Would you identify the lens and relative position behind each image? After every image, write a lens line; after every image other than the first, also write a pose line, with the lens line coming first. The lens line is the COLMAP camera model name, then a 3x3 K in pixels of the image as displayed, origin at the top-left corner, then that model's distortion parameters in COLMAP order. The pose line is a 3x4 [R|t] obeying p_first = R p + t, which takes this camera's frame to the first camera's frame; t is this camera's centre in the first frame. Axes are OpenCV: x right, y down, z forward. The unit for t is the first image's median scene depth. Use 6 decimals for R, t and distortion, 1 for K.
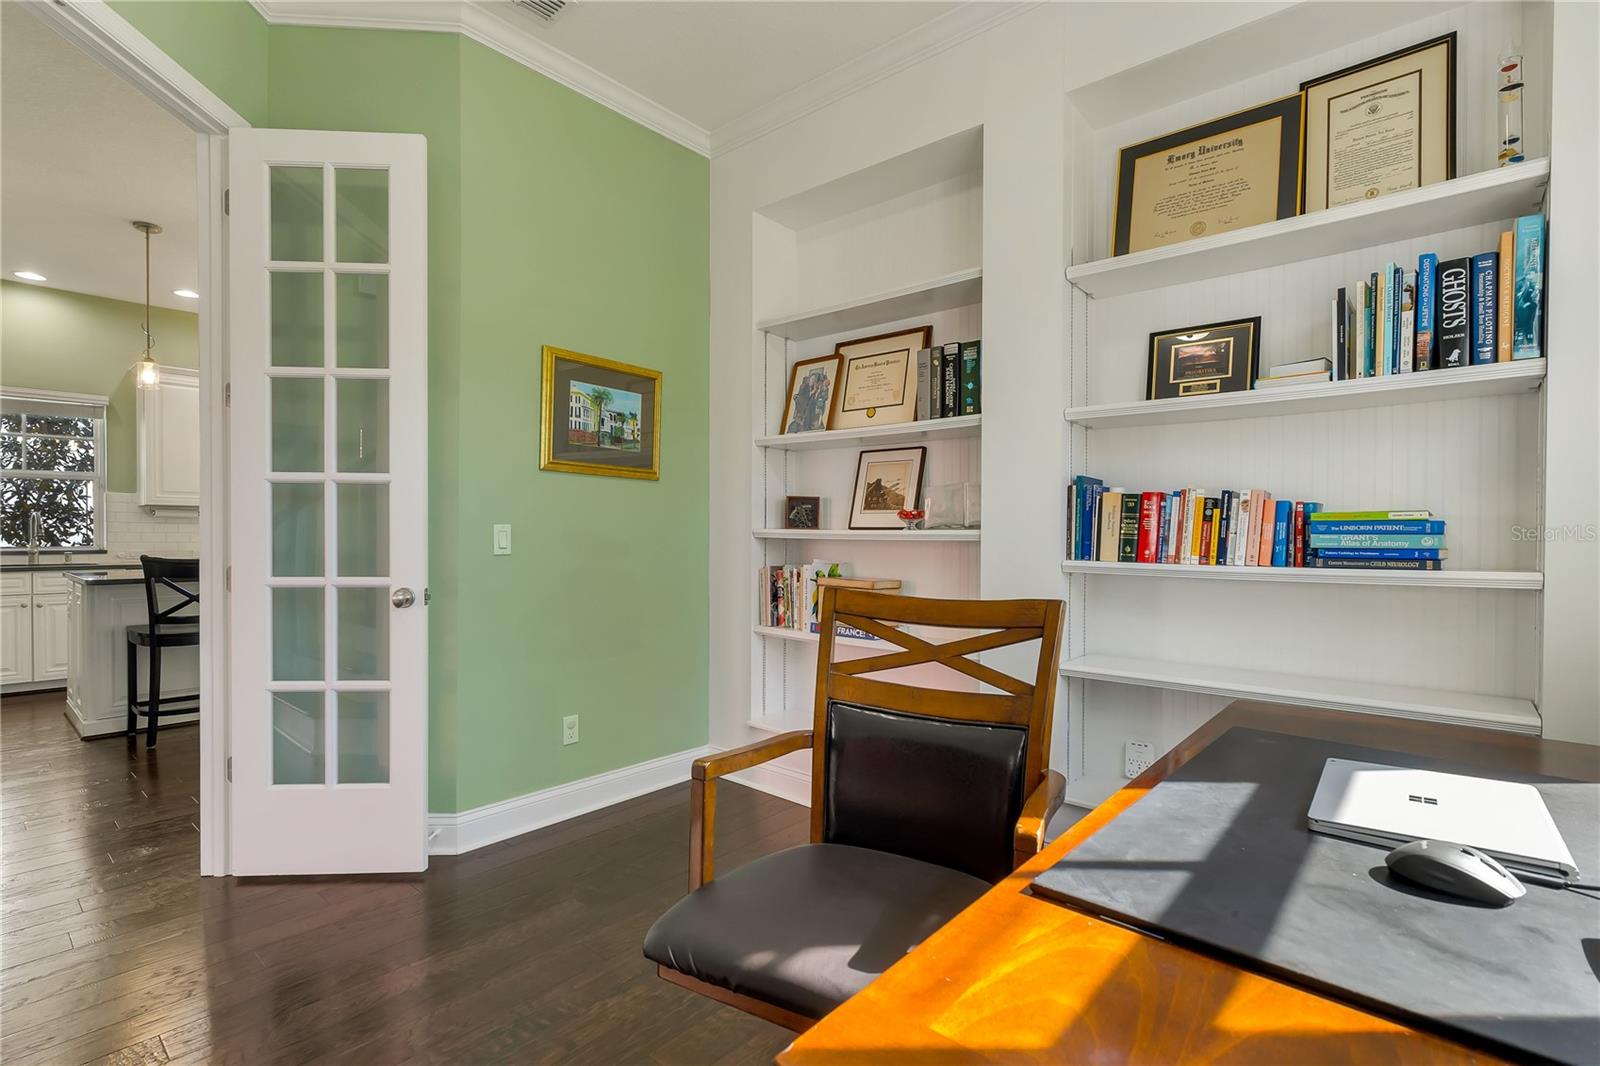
lens RADIAL K [[762.9, 0, 802.1], [0, 762.9, 539.5], [0, 0, 1]] dist [0.006077, 0.000370]
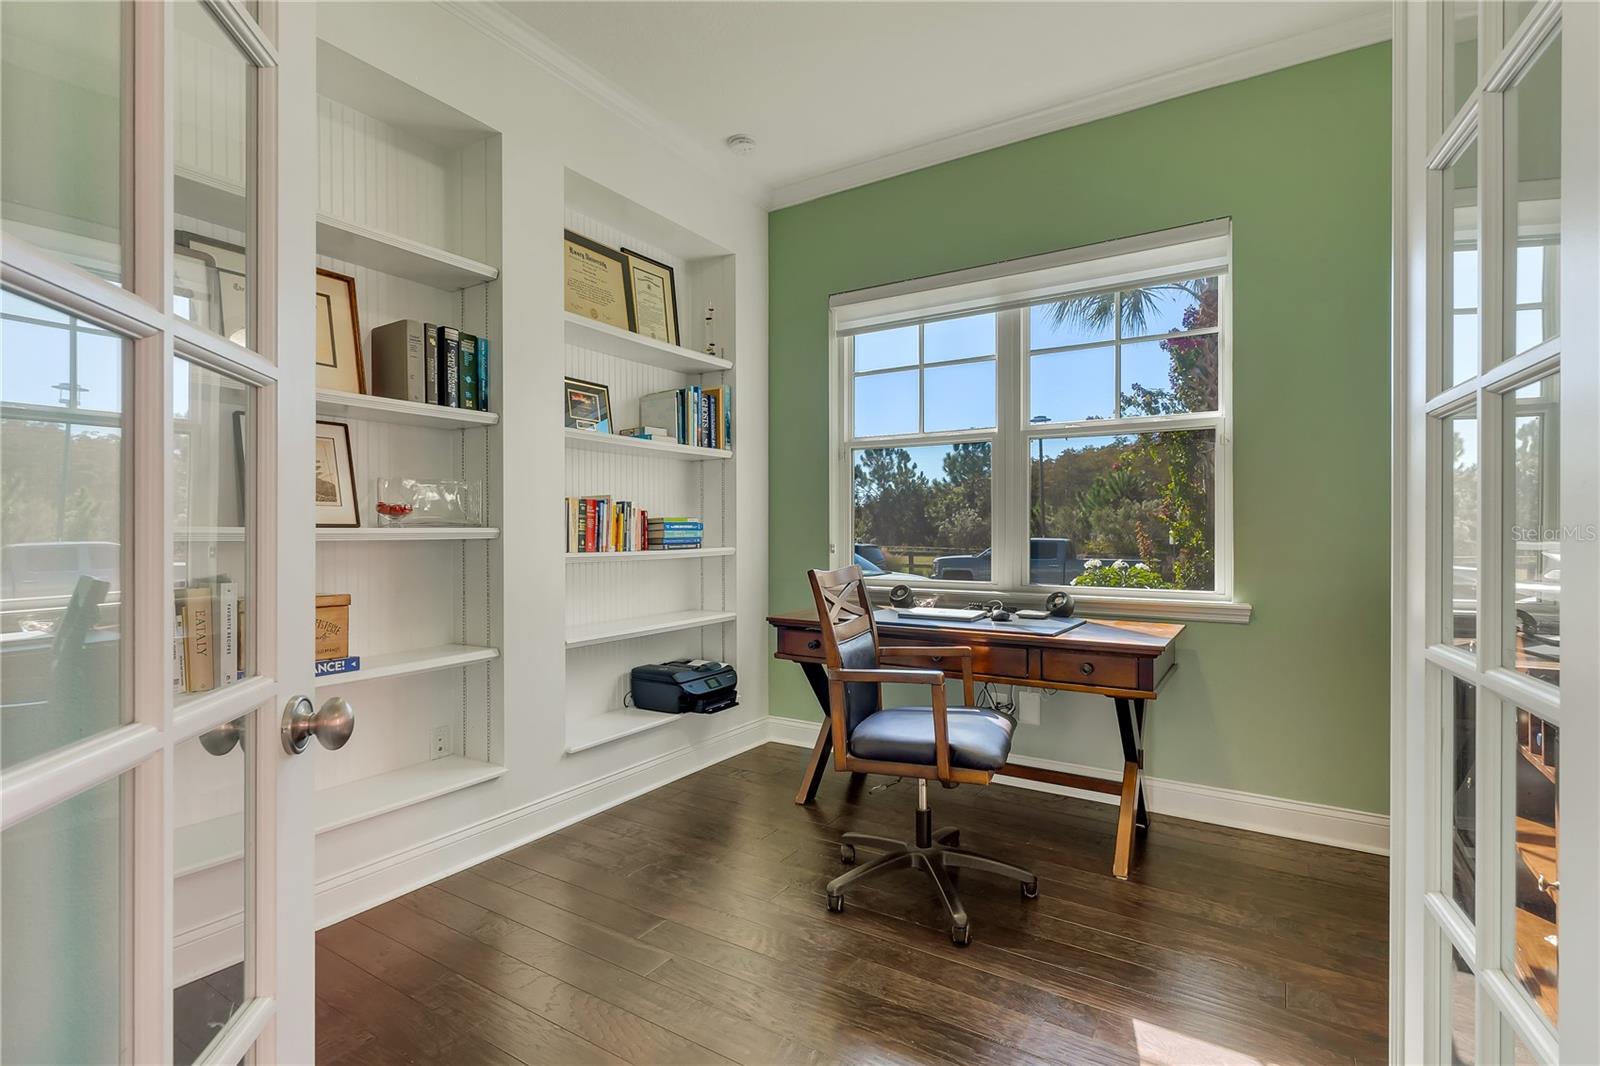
lens RADIAL K [[762.9, 0, 800.7], [0, 762.9, 531.2], [0, 0, 1]] dist [0.006077, 0.000370]
pose [[-0.150968, -0.005424, 0.988524, -0.994217], [0.009336, 0.999933, 0.006912, -0.012940], [-0.988495, 0.010272, -0.150907, 0.896925]]
